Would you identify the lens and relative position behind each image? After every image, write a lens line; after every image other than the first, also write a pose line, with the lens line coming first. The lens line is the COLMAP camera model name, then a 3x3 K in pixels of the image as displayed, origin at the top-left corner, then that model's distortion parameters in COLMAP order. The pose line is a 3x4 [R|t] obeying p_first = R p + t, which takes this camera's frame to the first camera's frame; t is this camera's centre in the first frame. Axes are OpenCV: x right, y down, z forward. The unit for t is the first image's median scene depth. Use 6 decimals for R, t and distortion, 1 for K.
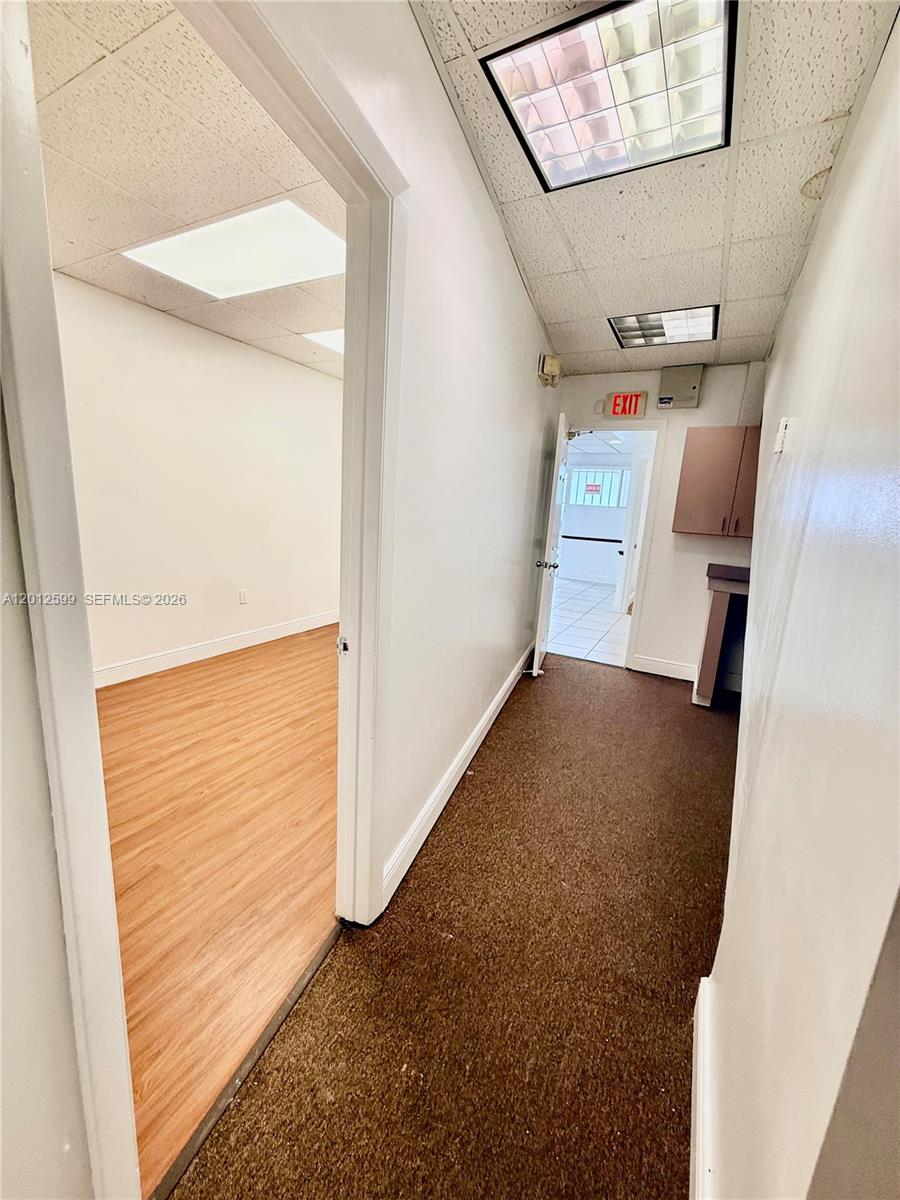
lens RADIAL K [[479.2, 0, 449.2], [0, 479.2, 599.9], [0, 0, 1]] dist [-0.000271, -0.000019]
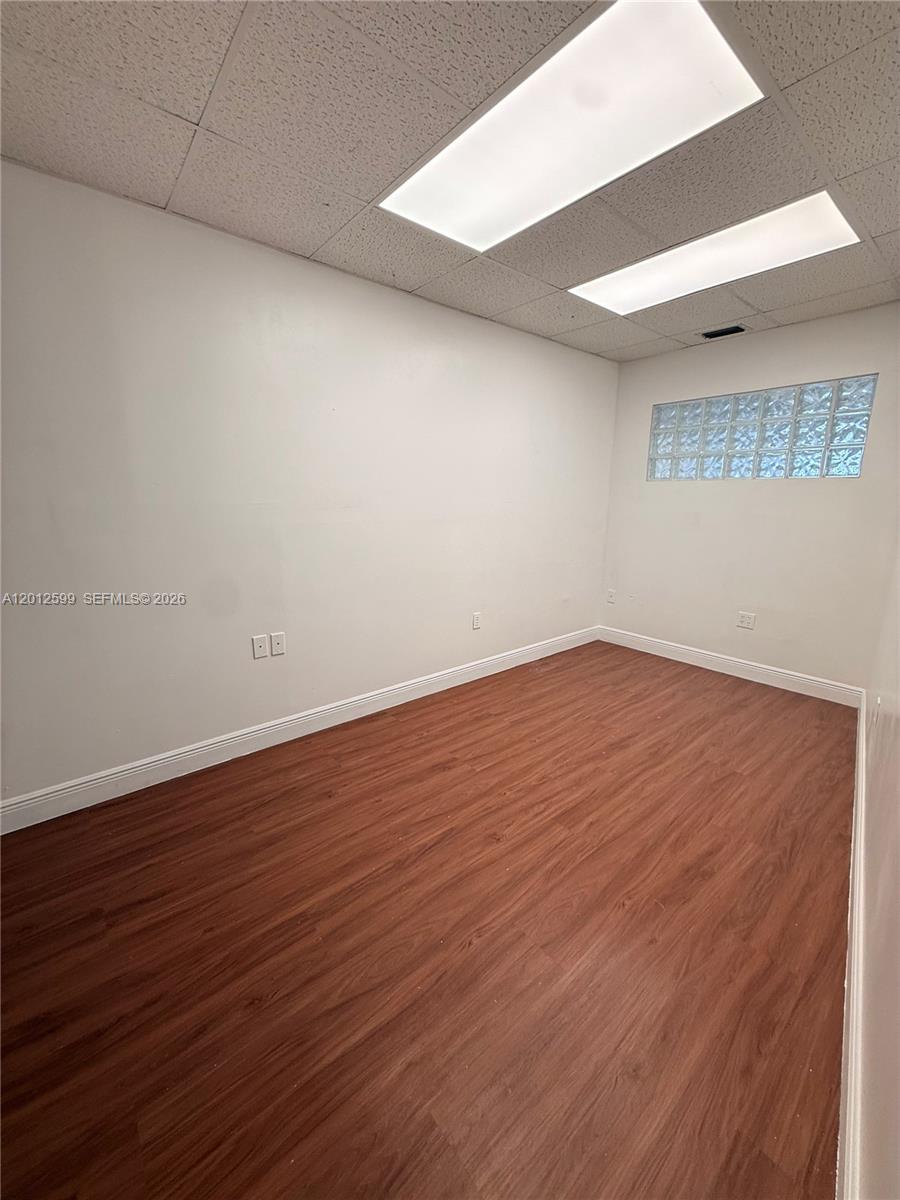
lens RADIAL K [[479.2, 0, 448.3], [0, 479.2, 600.1], [0, 0, 1]] dist [-0.000271, -0.000019]
pose [[0.927914, 0.023969, -0.372024, -0.211376], [-0.023247, 0.999709, 0.006427, -0.064506], [0.372070, 0.002685, 0.928201, 0.246396]]
